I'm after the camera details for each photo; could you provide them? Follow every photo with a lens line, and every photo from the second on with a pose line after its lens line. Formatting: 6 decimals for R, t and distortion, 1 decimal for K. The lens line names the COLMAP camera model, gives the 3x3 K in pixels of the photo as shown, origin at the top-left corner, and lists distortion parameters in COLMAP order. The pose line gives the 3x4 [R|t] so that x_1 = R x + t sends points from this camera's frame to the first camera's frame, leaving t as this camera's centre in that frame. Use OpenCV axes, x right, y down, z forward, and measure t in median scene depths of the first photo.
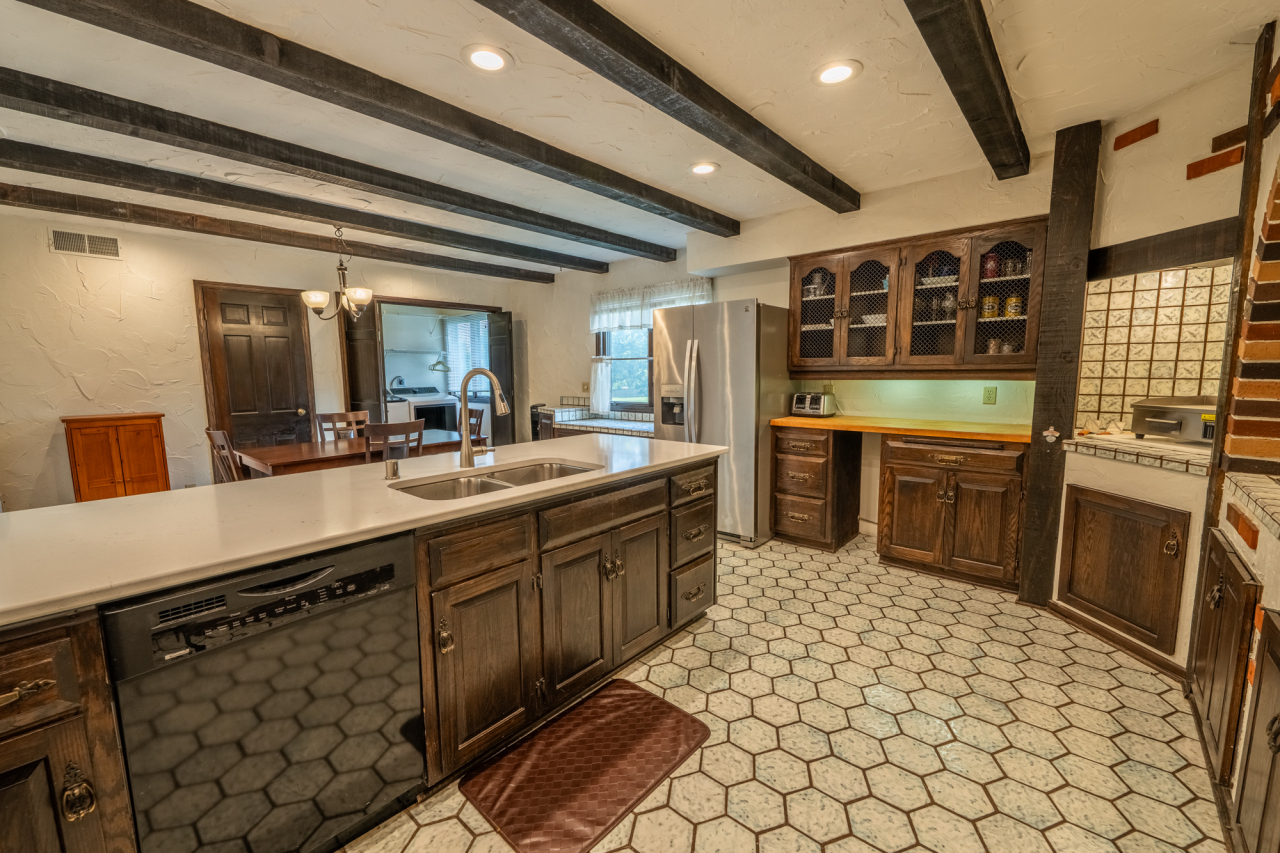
lens RADIAL K [[518.3, 0, 642.1], [0, 518.3, 431.1], [0, 0, 1]] dist [0.008247, -0.001954]
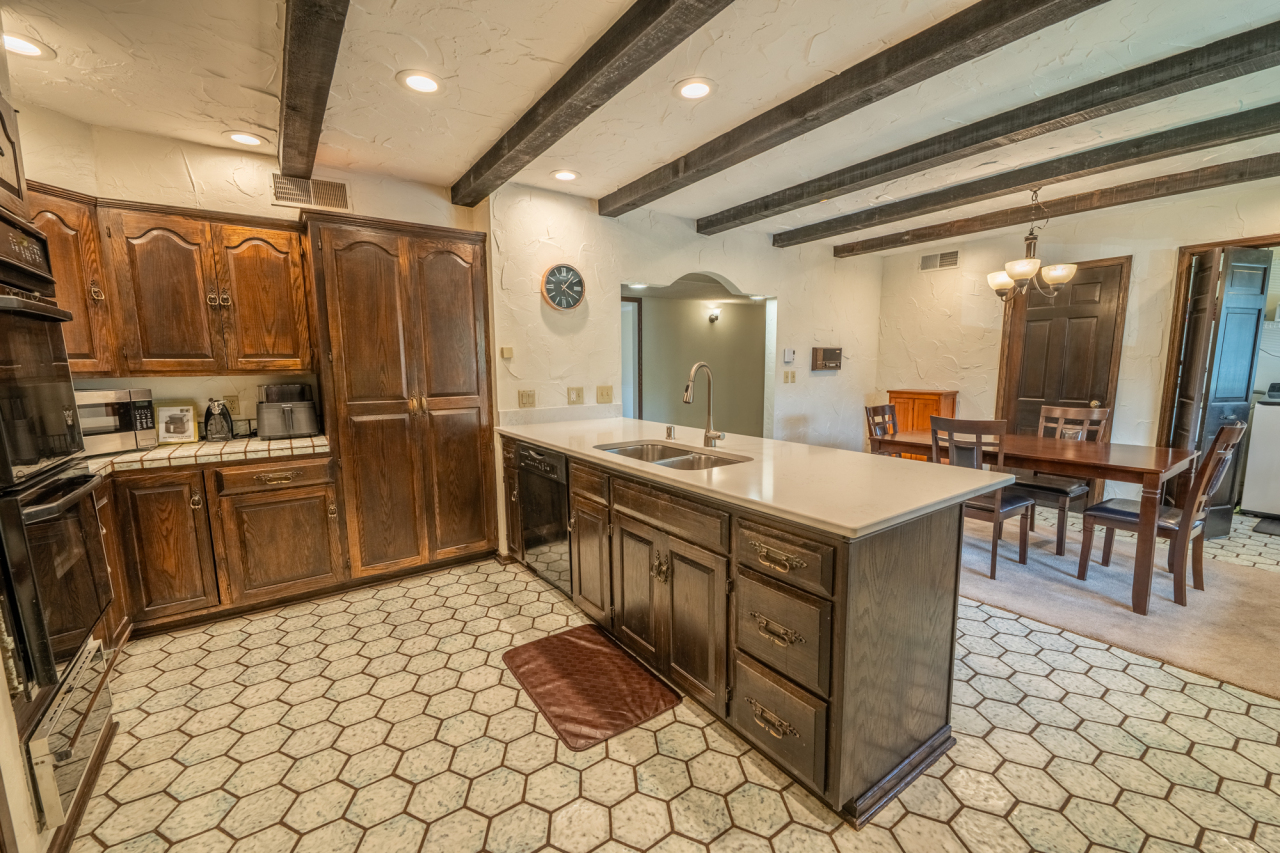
lens RADIAL K [[518.3, 0, 633.5], [0, 518.3, 431.6], [0, 0, 1]] dist [0.008247, -0.001954]
pose [[-0.254061, 0.143685, -0.956456, 0.838301], [-0.098889, 0.979862, 0.173469, -0.153111], [0.962120, 0.138655, -0.234736, 1.123478]]
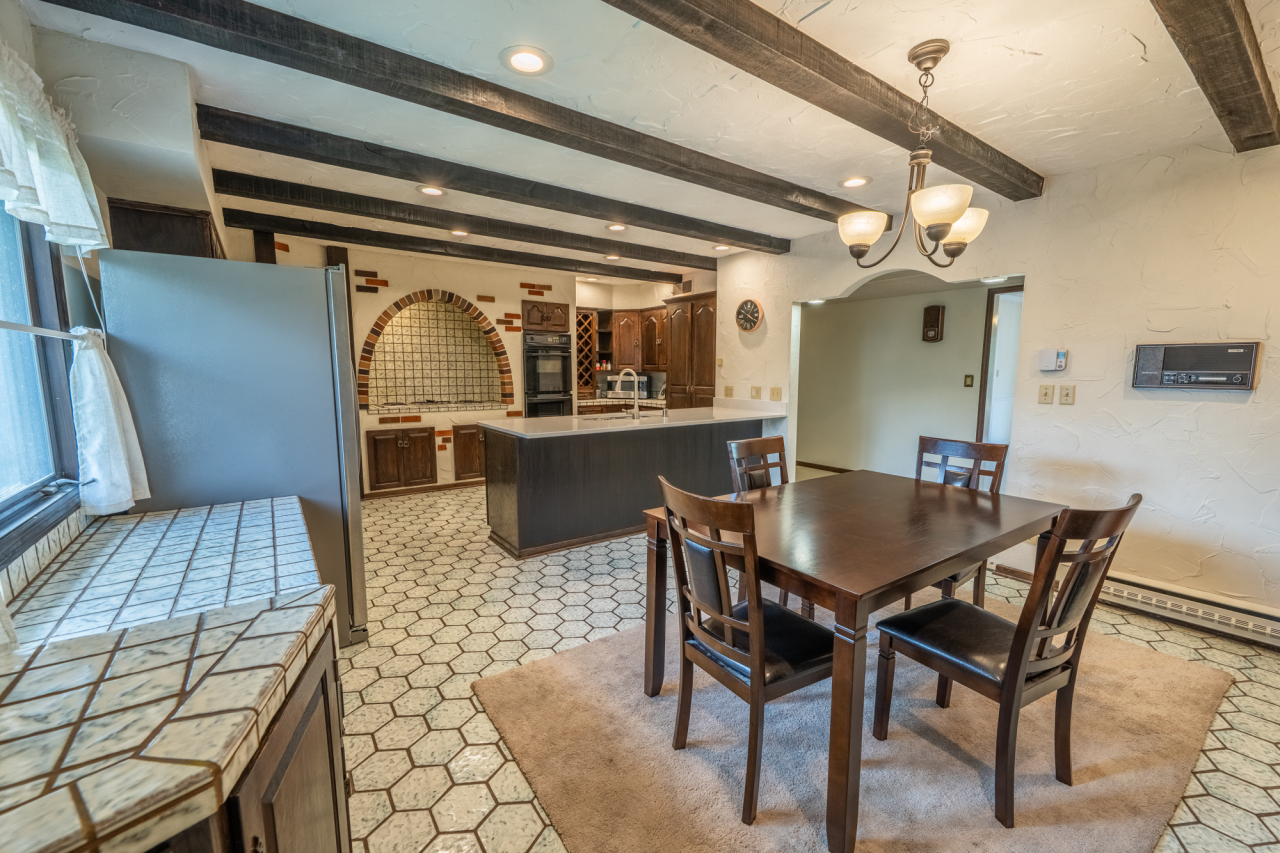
lens RADIAL K [[518.3, 0, 637.2], [0, 518.3, 436.1], [0, 0, 1]] dist [0.008247, -0.001954]
pose [[-0.972678, -0.021260, 0.231184, -0.394153], [0.034661, 0.971339, 0.235158, -0.288242], [-0.229558, 0.236746, -0.944063, 2.467308]]
